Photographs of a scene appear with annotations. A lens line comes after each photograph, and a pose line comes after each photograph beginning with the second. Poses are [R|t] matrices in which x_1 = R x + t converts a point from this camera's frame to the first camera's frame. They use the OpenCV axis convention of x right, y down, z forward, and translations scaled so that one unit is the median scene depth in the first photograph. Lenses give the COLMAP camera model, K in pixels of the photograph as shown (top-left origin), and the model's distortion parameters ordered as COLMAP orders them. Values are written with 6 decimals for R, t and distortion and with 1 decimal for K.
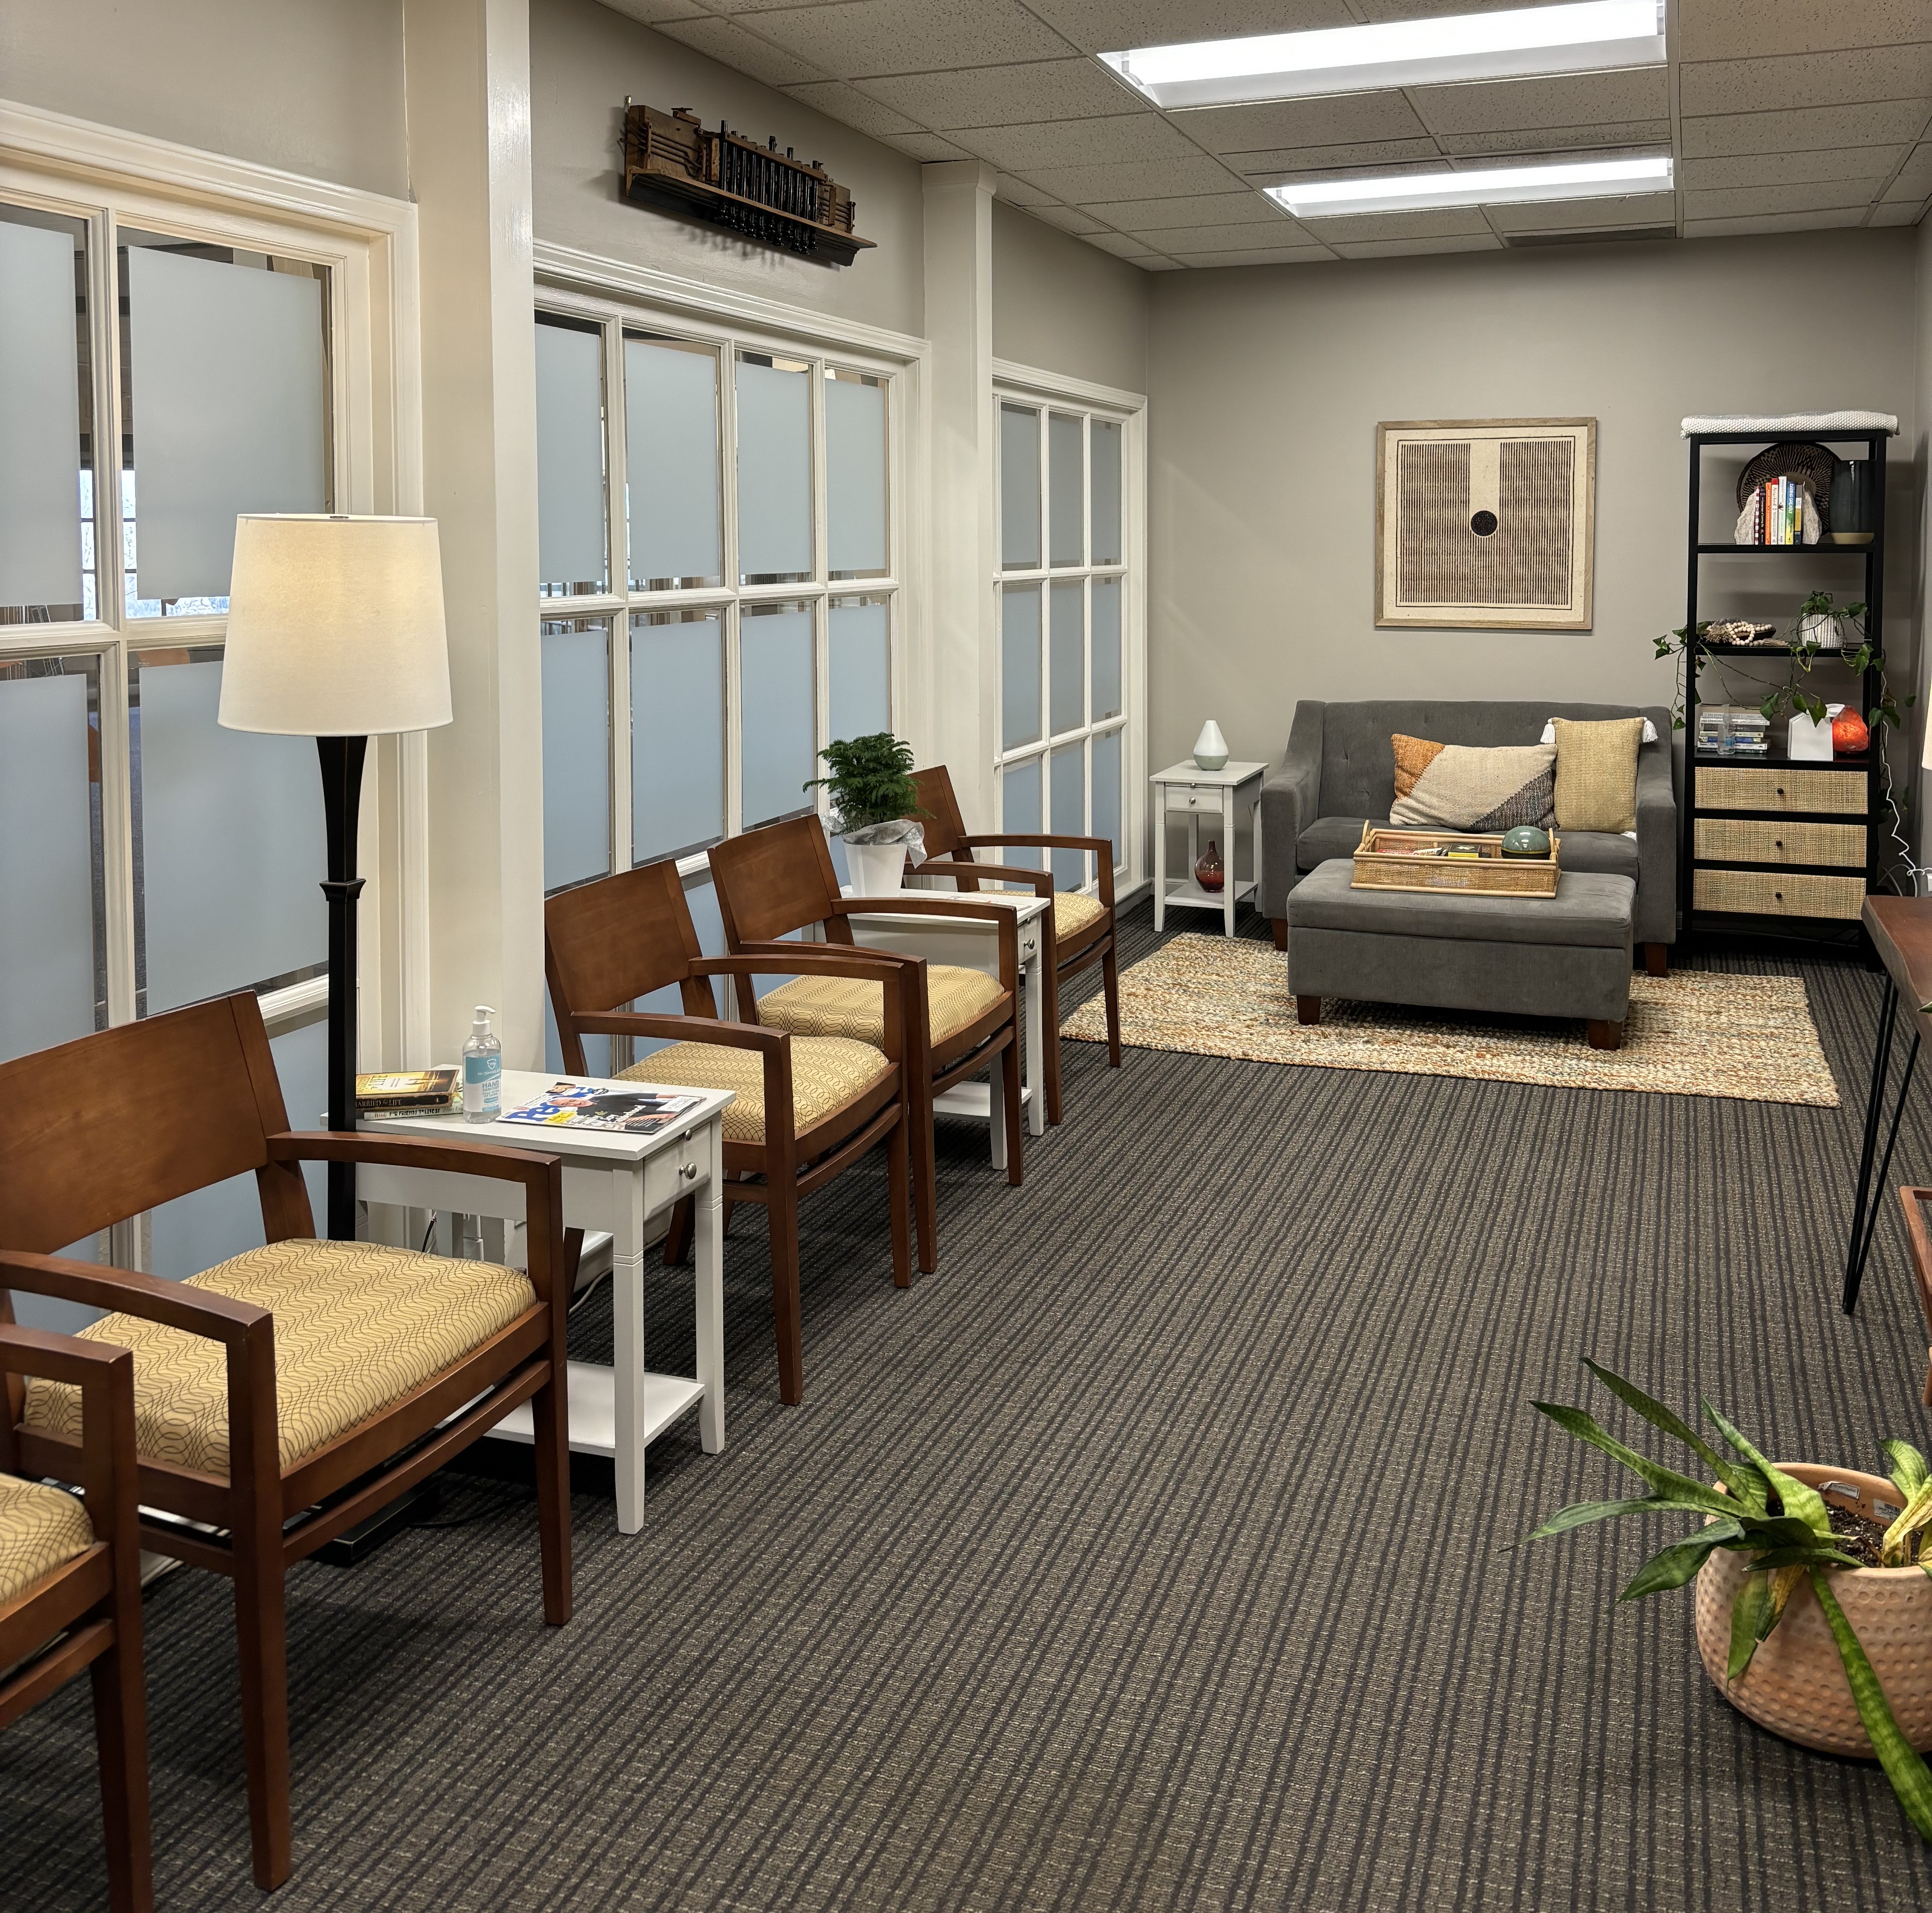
lens RADIAL K [[1910.4, 0, 966.0], [0, 1910.4, 956.5], [0, 0, 1]] dist [-0.010426, 0.037244]
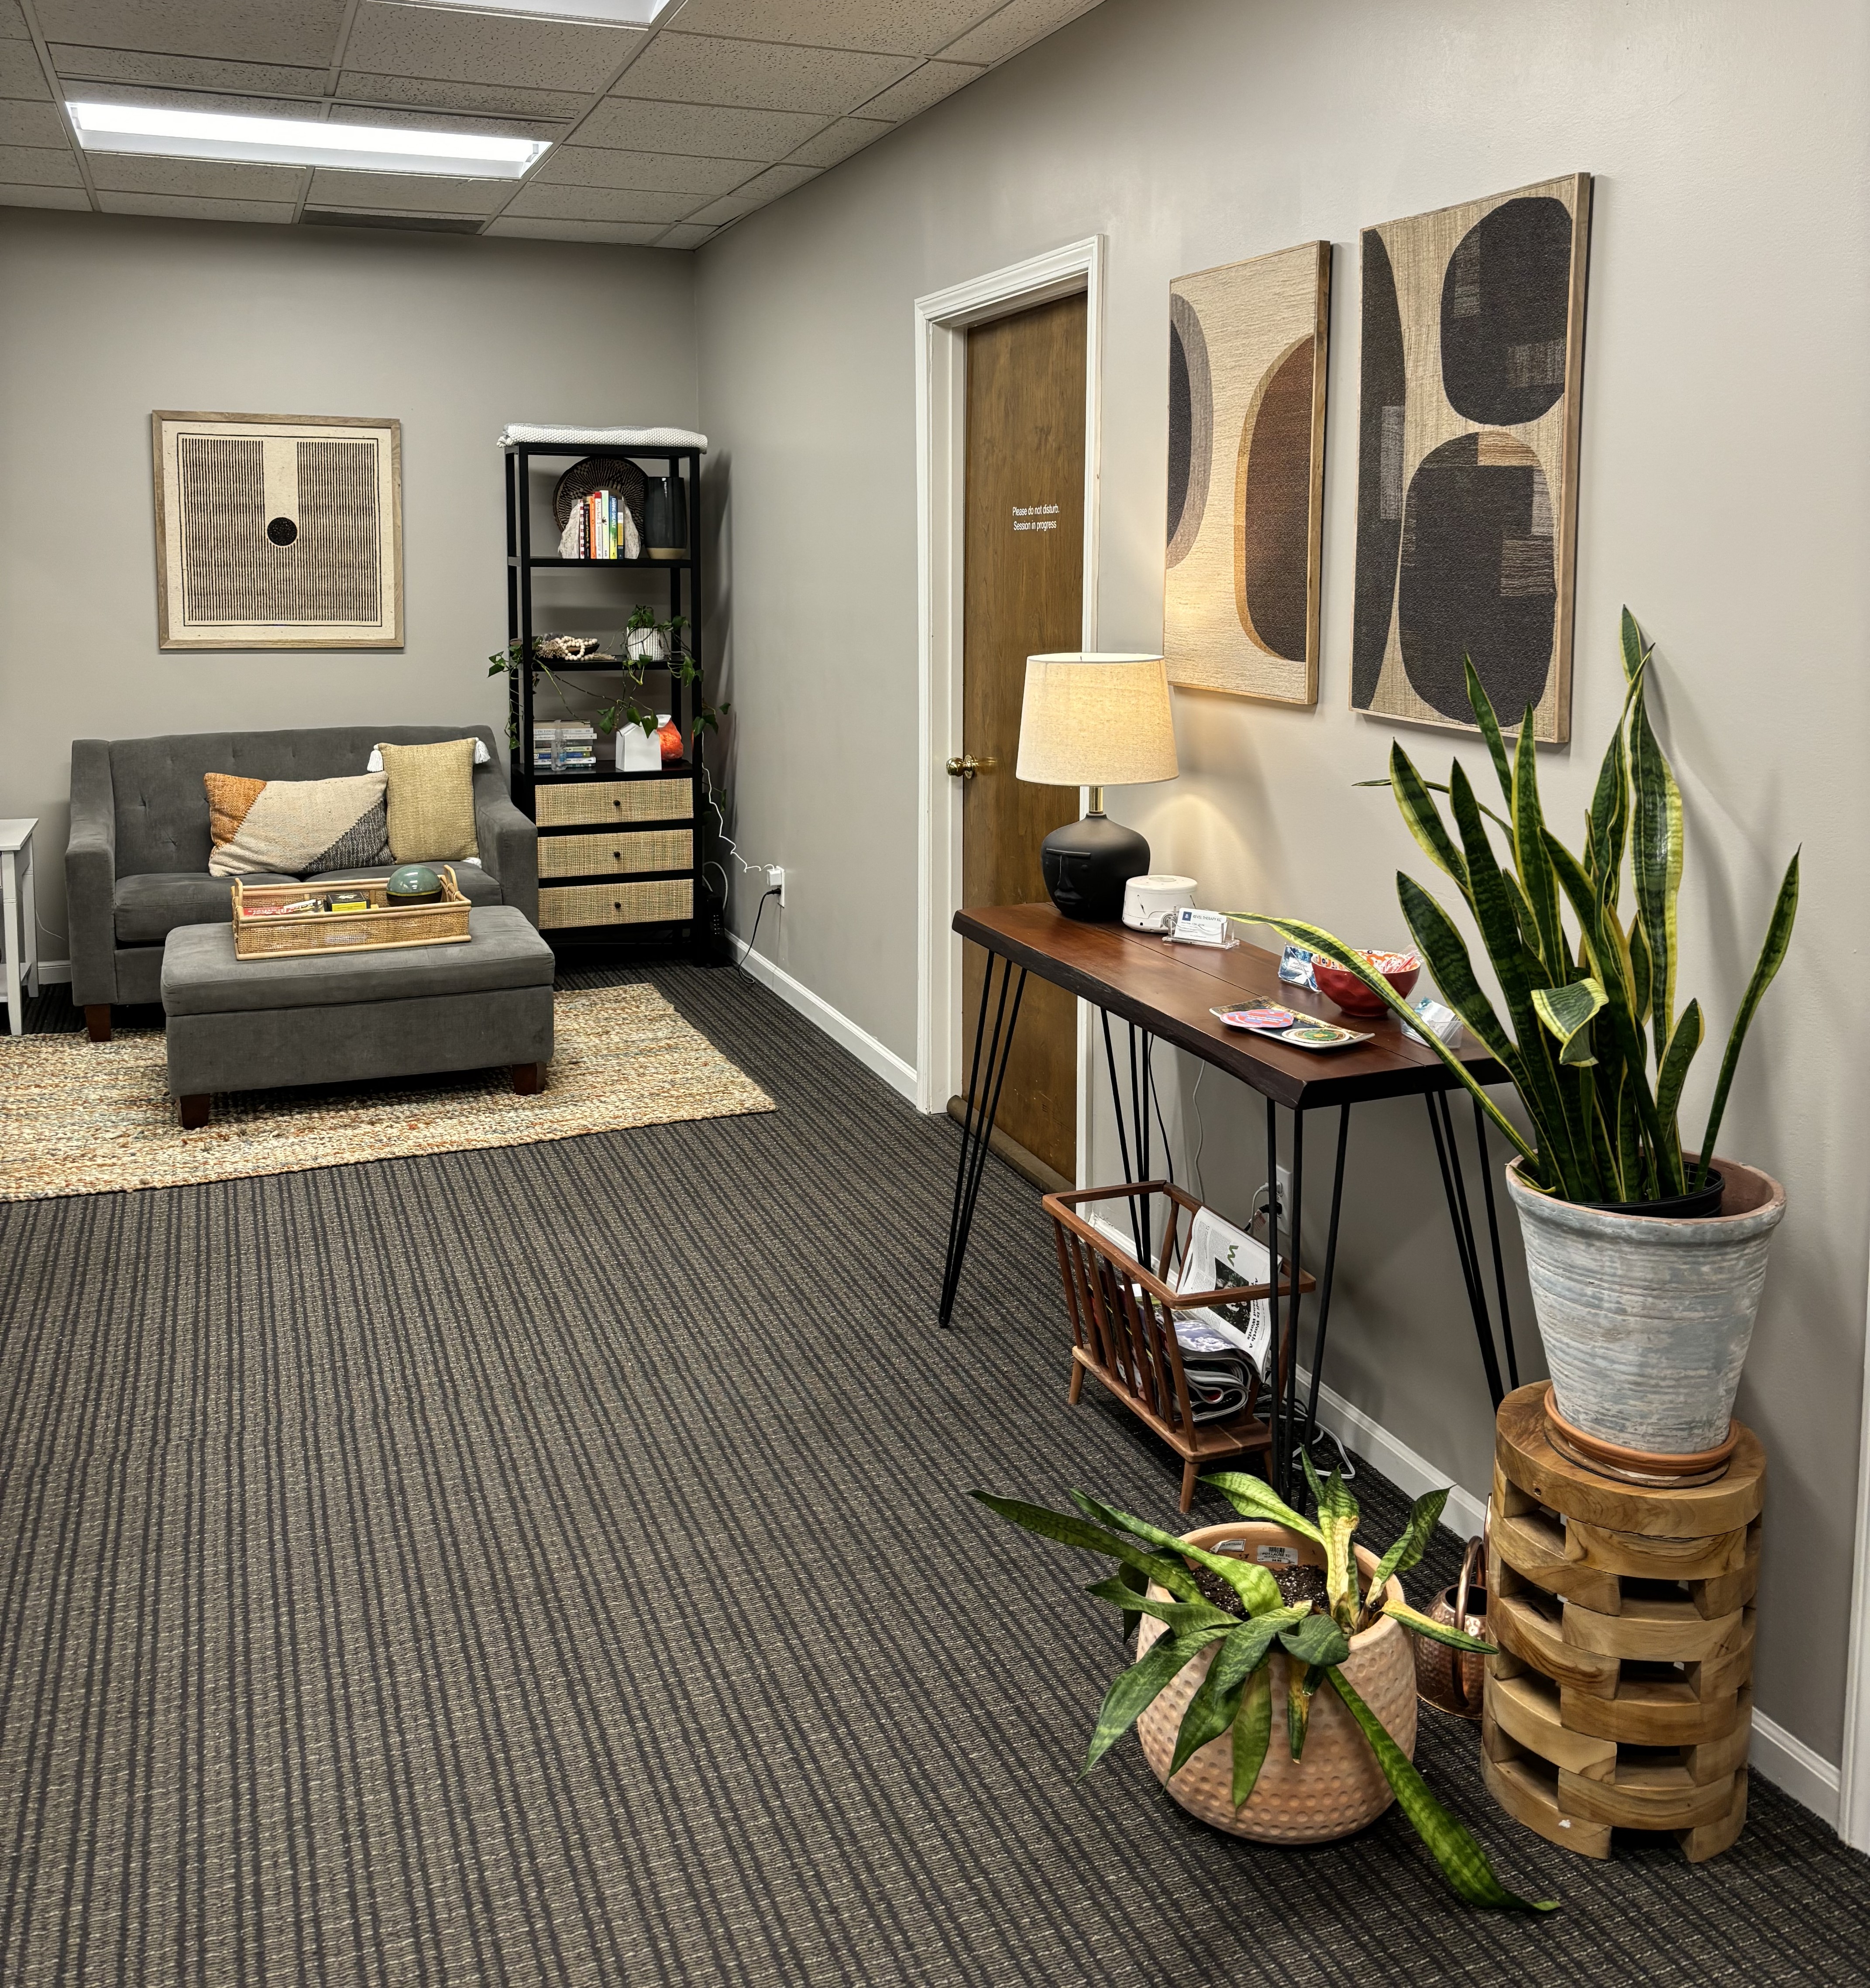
lens RADIAL K [[1864.0, 0, 938.1], [0, 1864.0, 913.6], [0, 0, 1]] dist [0.079687, -0.113823]
pose [[0.752094, -0.119917, 0.648054, -0.092790], [0.135466, 0.990439, 0.026059, -0.032789], [-0.644983, 0.068191, 0.761148, 0.150327]]
